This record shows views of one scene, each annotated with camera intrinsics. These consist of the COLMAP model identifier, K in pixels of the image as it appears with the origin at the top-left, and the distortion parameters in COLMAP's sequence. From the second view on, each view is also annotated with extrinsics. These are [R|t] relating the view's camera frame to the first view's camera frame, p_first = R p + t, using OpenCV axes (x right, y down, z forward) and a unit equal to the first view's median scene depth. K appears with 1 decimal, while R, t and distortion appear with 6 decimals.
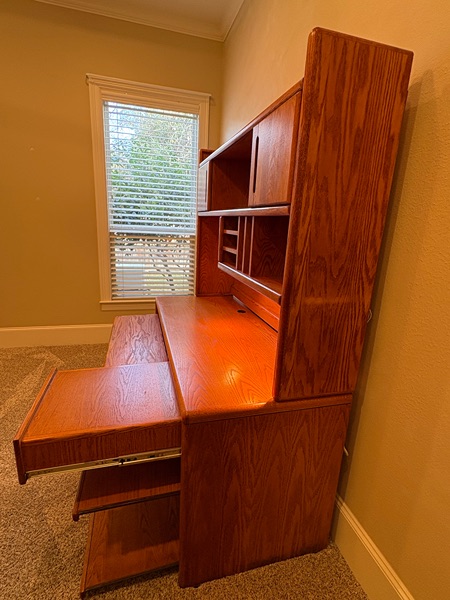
lens RADIAL K [[306.2, 0, 223.8], [0, 306.2, 298.0], [0, 0, 1]] dist [0.000052, 0.001861]
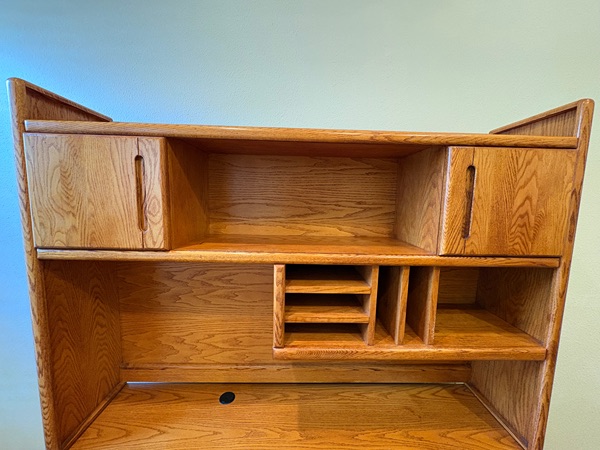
lens RADIAL K [[239.6, 0, 299.2], [0, 239.6, 224.2], [0, 0, 1]] dist [-0.000638, 0.000631]
pose [[0.251435, -0.146880, 0.956664, -0.364263], [0.221426, 0.970934, 0.090874, -0.352387], [-0.942205, 0.188981, 0.276650, 0.837940]]
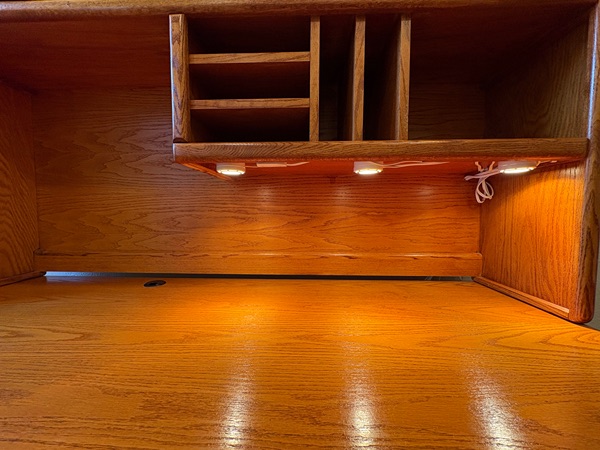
lens RADIAL K [[239.6, 0, 299.2], [0, 239.6, 225.0], [0, 0, 1]] dist [-0.000638, 0.000631]
pose [[0.306967, -0.100252, 0.946425, -0.252931], [0.239949, 0.970464, 0.024973, 0.002582], [-0.920975, 0.219428, 0.321956, 0.821984]]
